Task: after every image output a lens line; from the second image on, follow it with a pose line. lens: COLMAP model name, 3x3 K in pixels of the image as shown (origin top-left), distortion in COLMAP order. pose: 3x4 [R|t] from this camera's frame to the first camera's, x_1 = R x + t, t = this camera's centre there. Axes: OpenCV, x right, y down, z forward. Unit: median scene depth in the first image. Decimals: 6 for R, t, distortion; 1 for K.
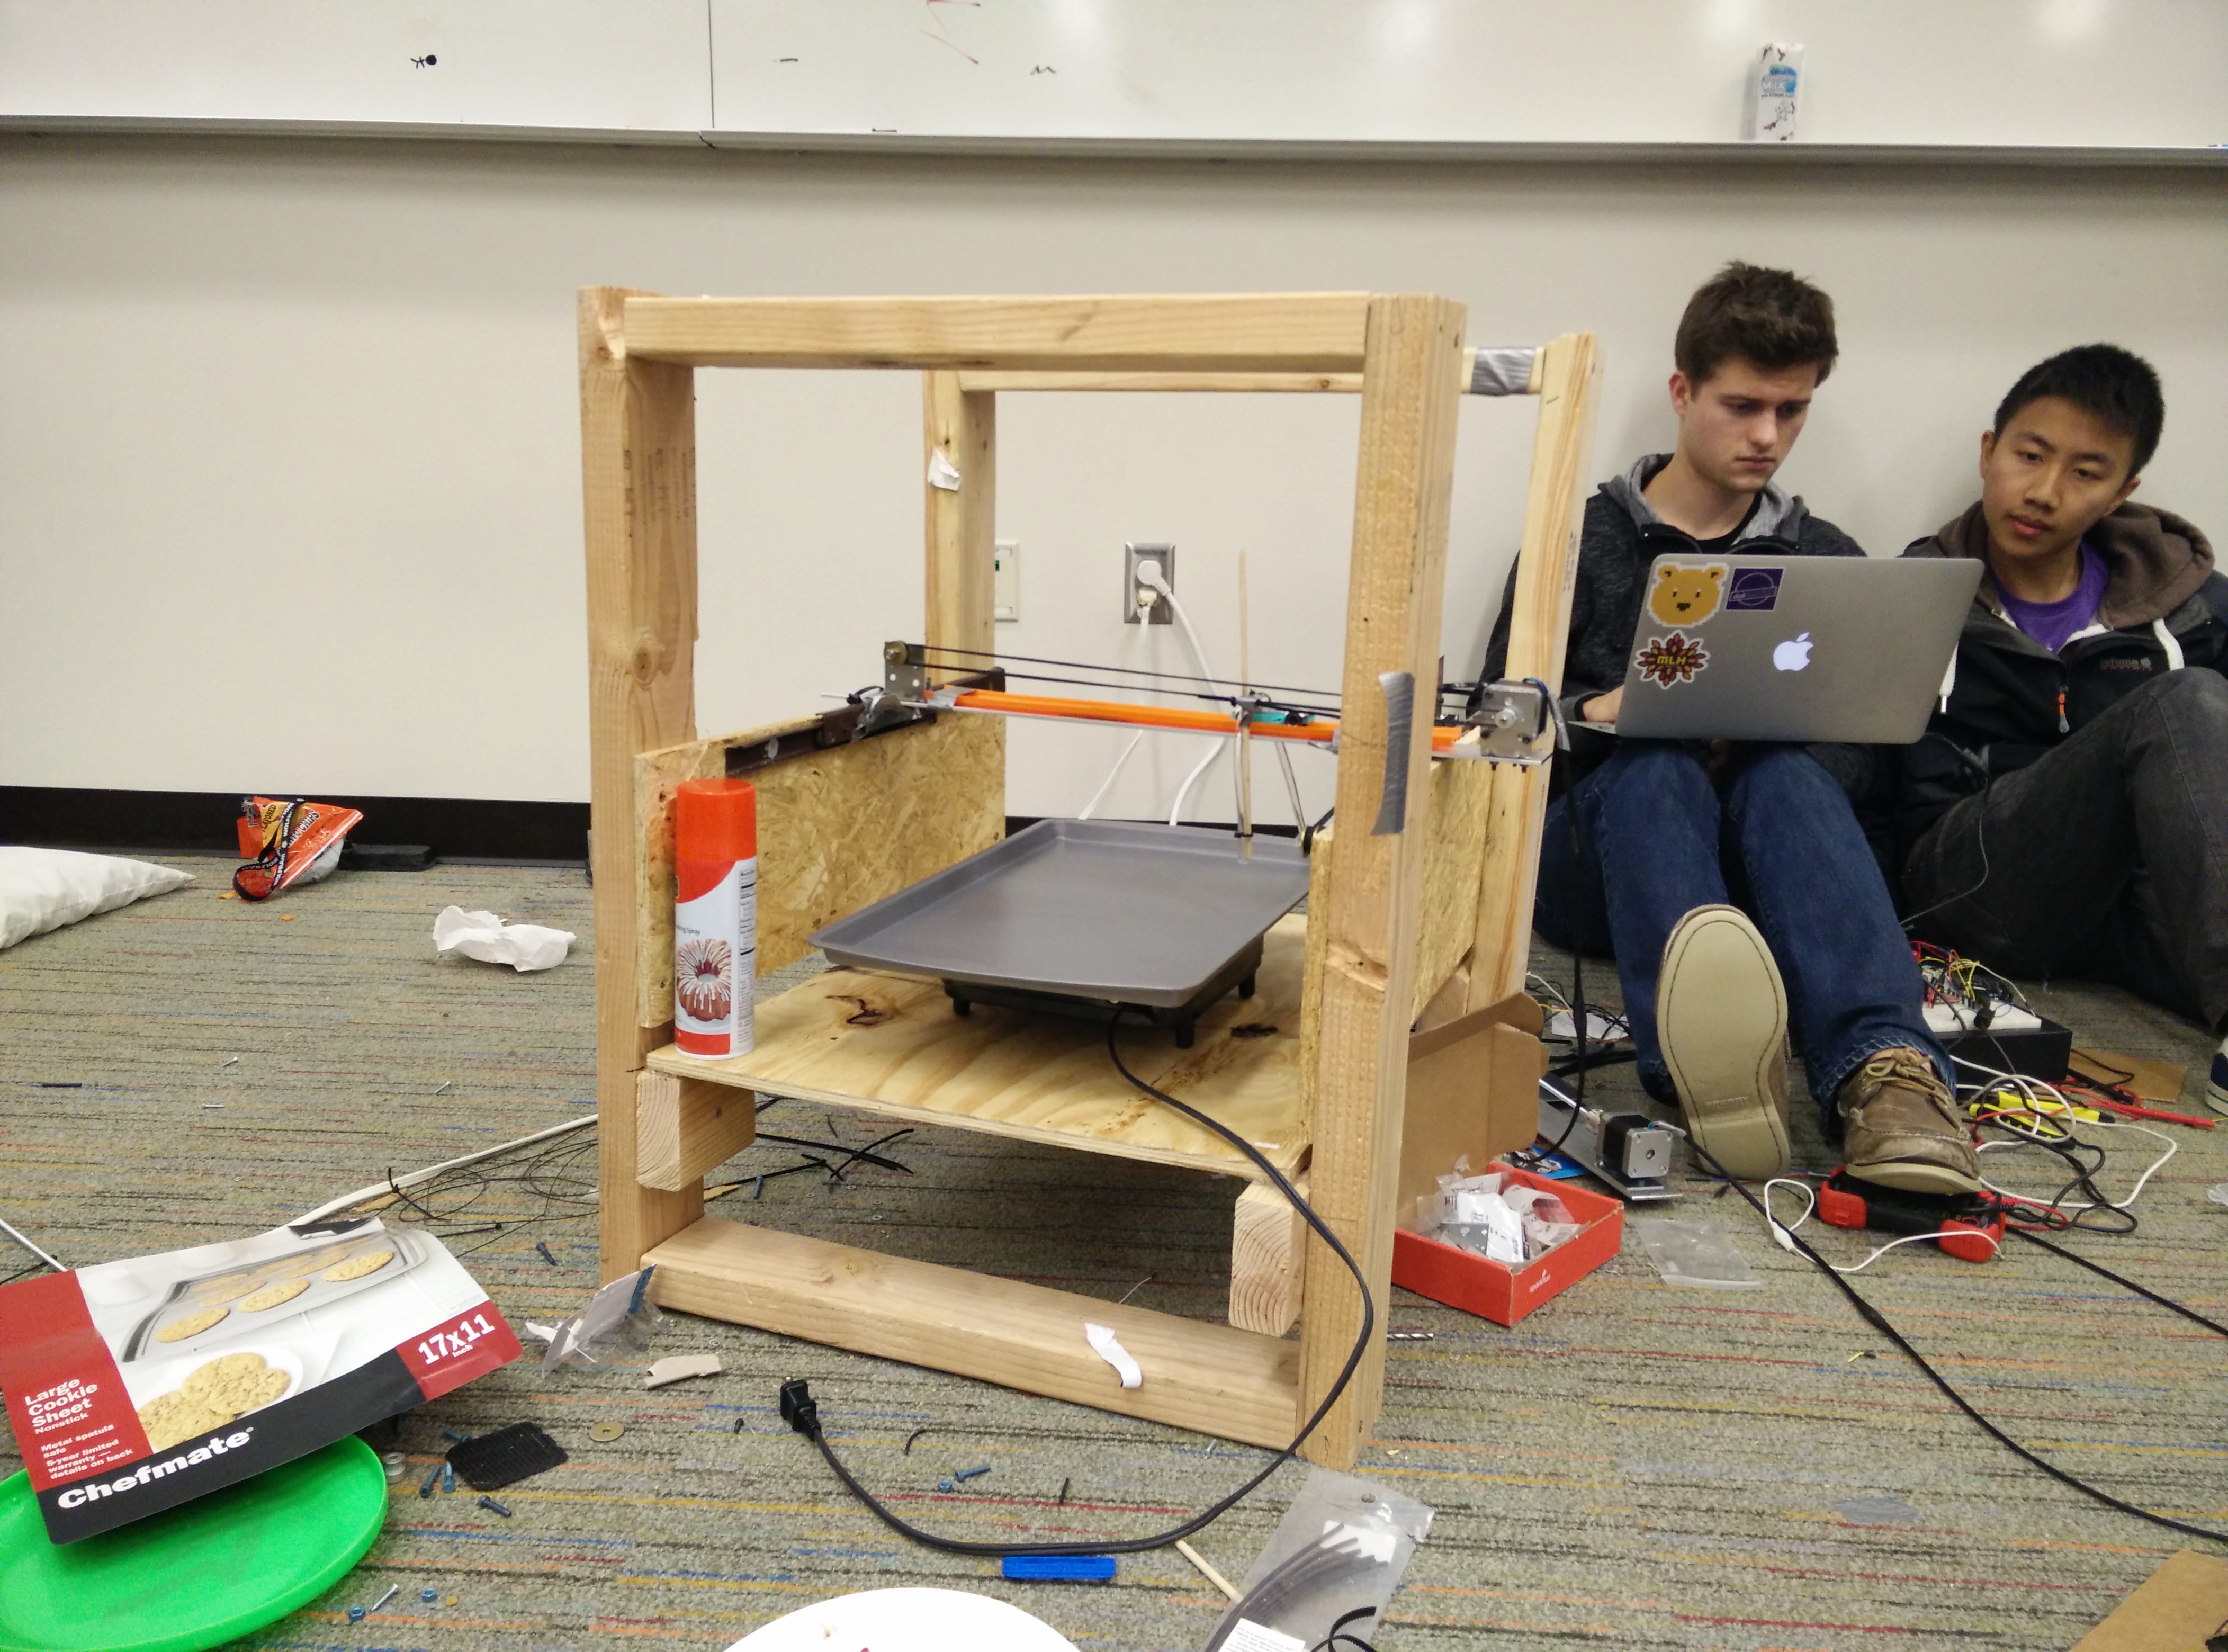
lens RADIAL K [[1781.8, 0, 1114.0], [0, 1781.8, 826.0], [0, 0, 1]] dist [0.083200, -0.117469]
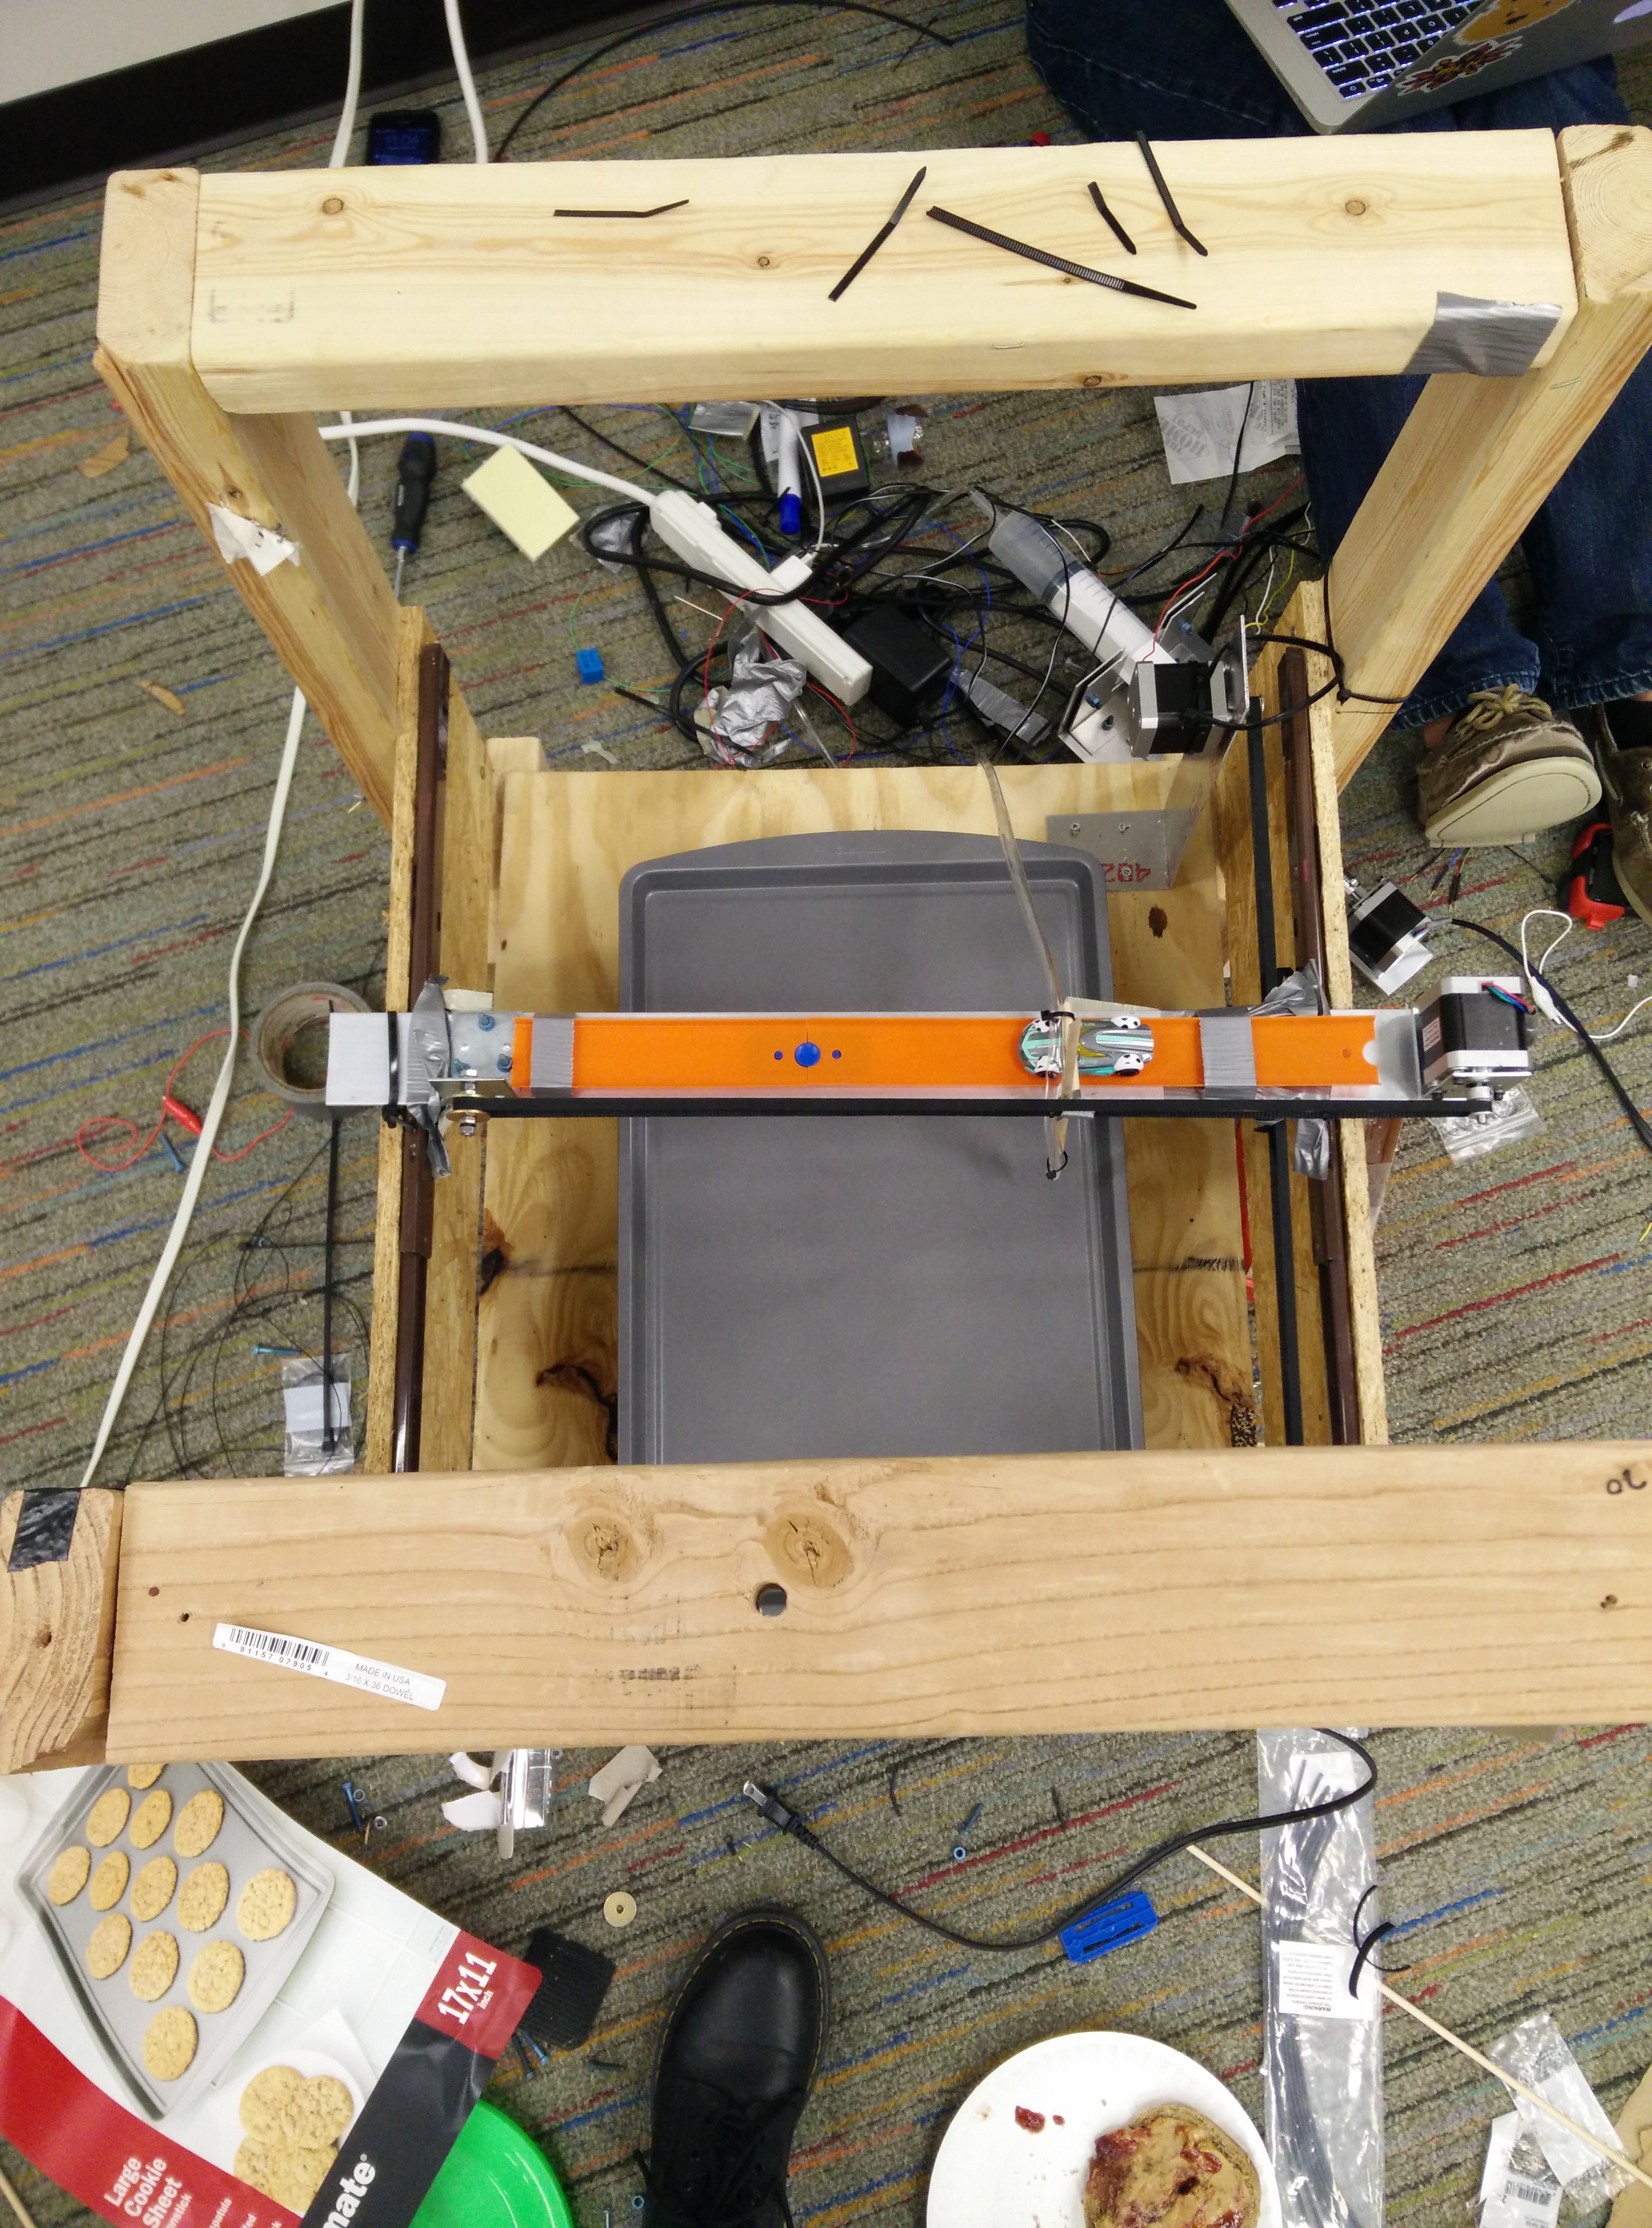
lens RADIAL K [[1781.8, 0, 826.0], [0, 1781.8, 1114.0], [0, 0, 1]] dist [0.083200, -0.117469]
pose [[0.919682, -0.385843, 0.072870, -0.073497], [0.109473, 0.430170, 0.896086, -0.803652], [-0.377094, -0.816137, 0.437859, 0.903260]]
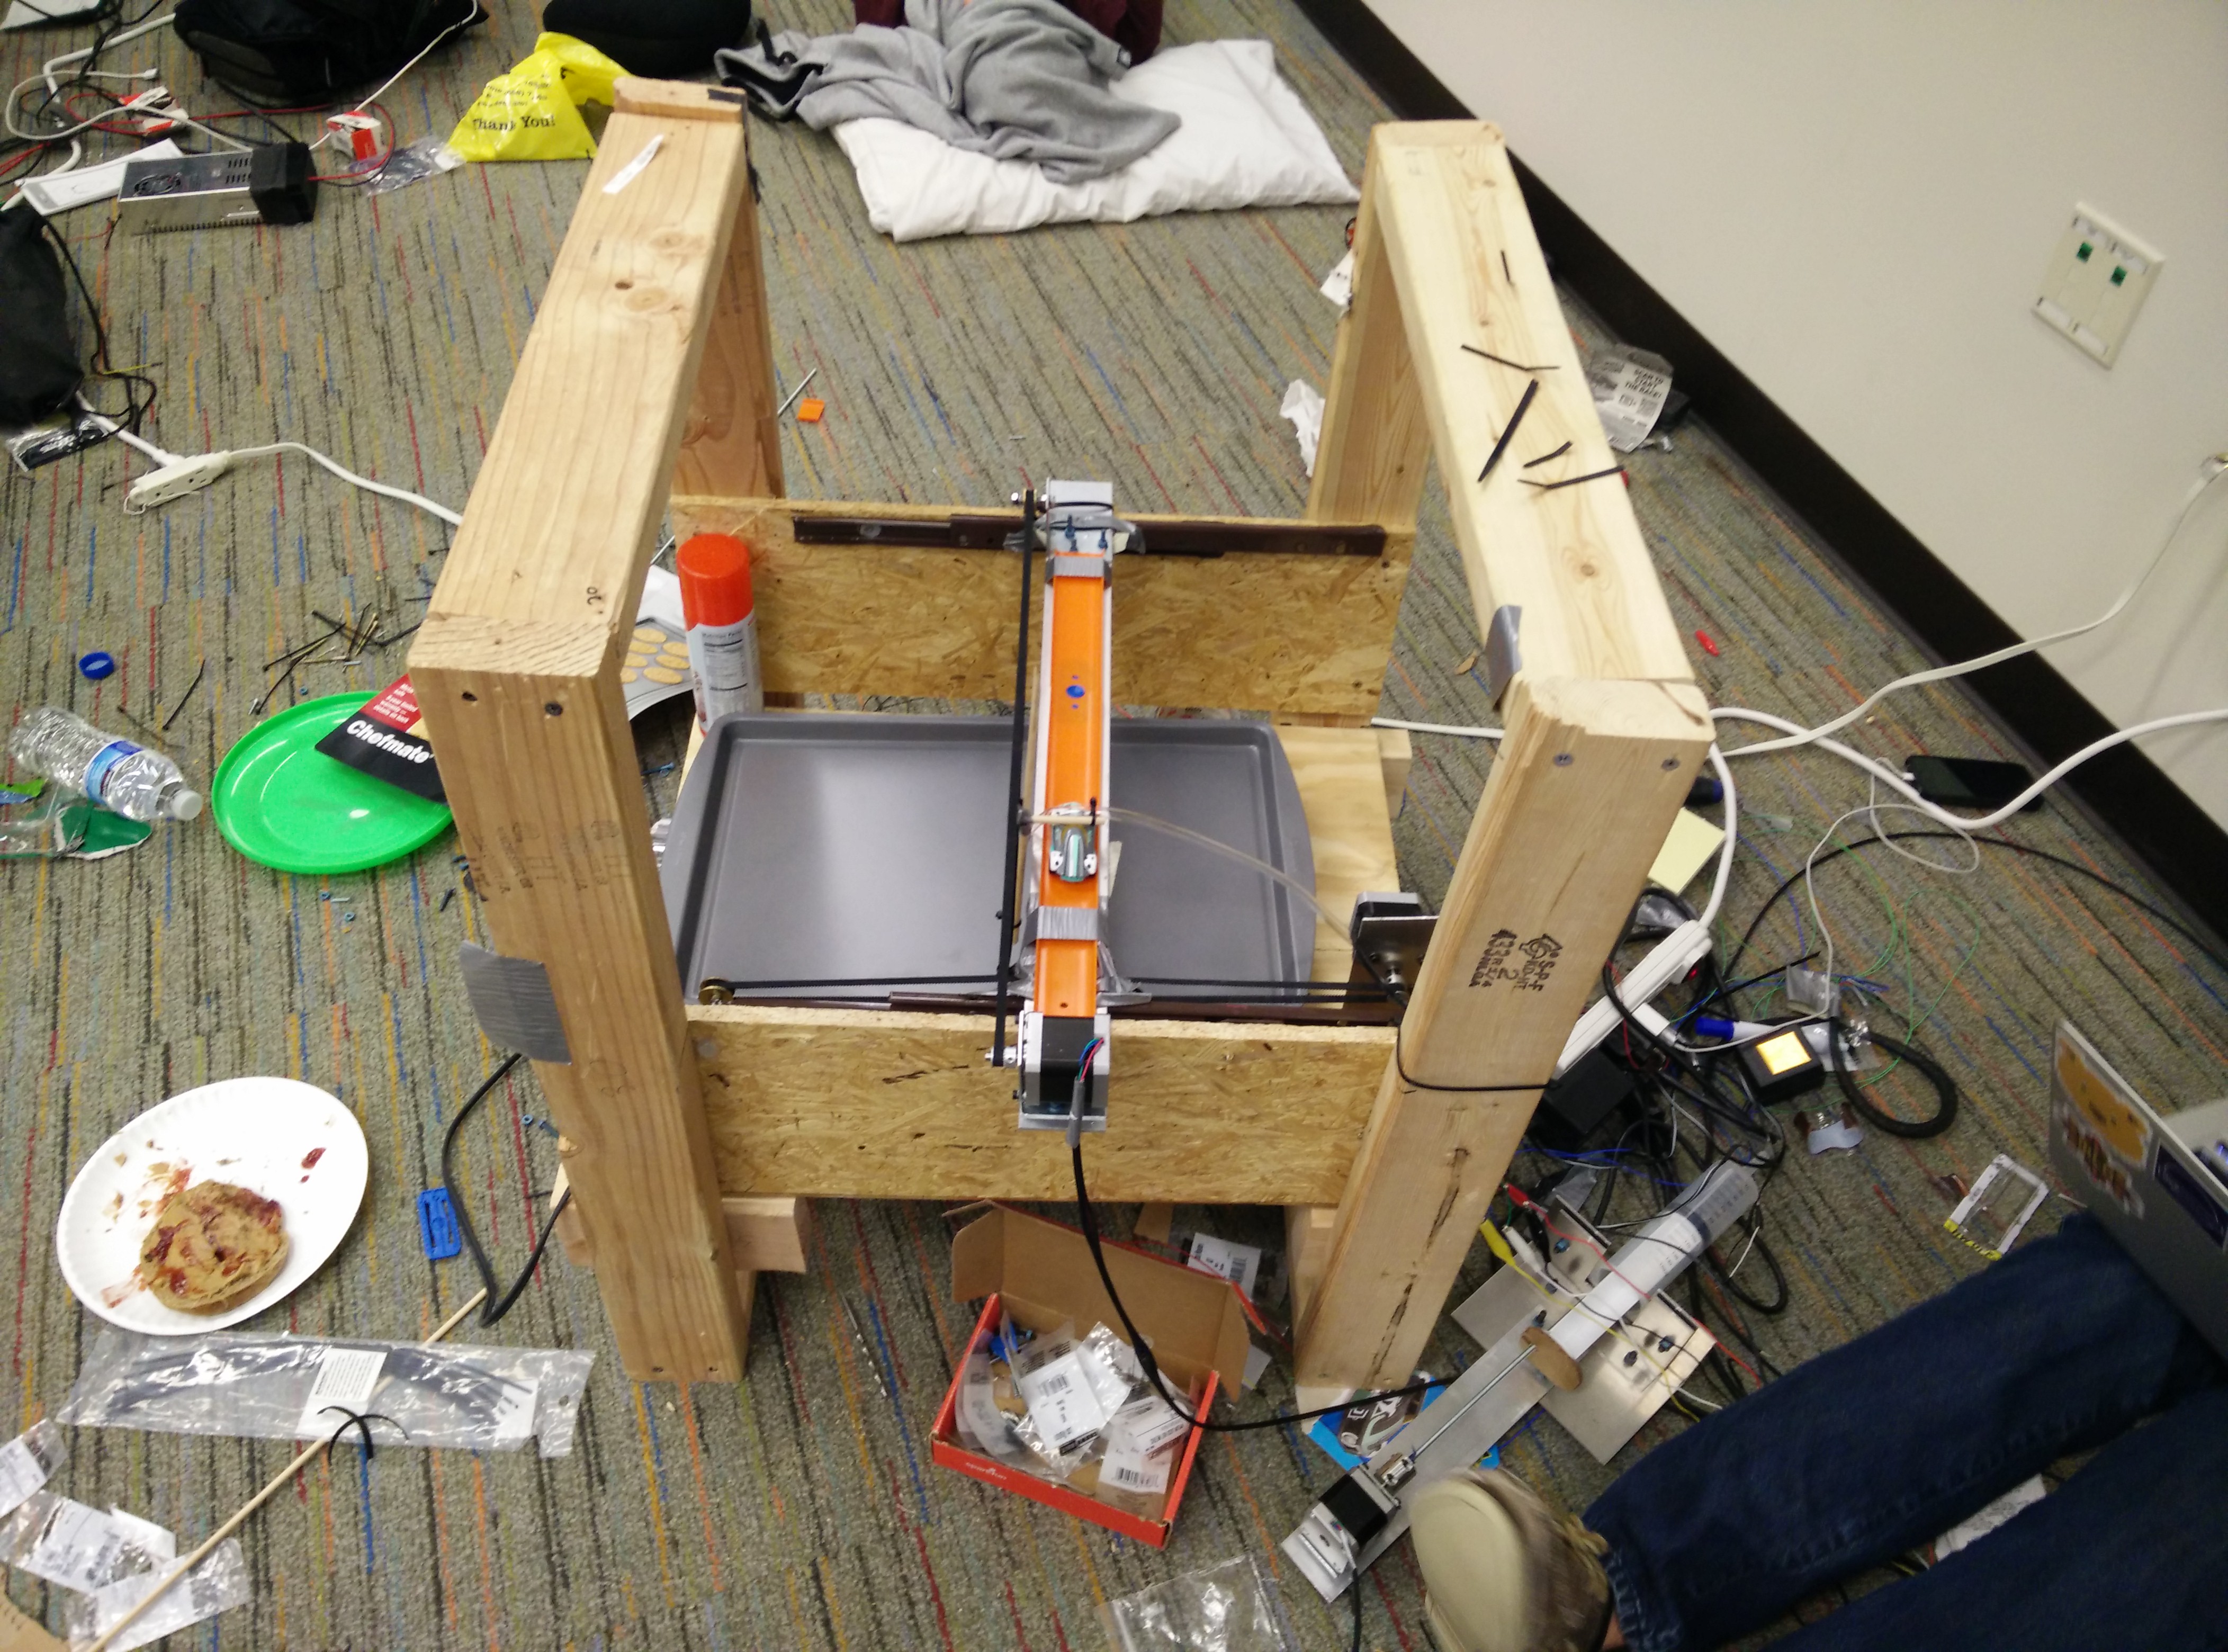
lens RADIAL K [[1781.8, 0, 1114.0], [0, 1781.8, 826.0], [0, 0, 1]] dist [0.083200, -0.117469]
pose [[0.381635, 0.670547, -0.636177, 0.764489], [-0.232293, 0.735759, 0.636159, -0.734862], [0.894648, -0.095001, 0.436555, 0.814050]]
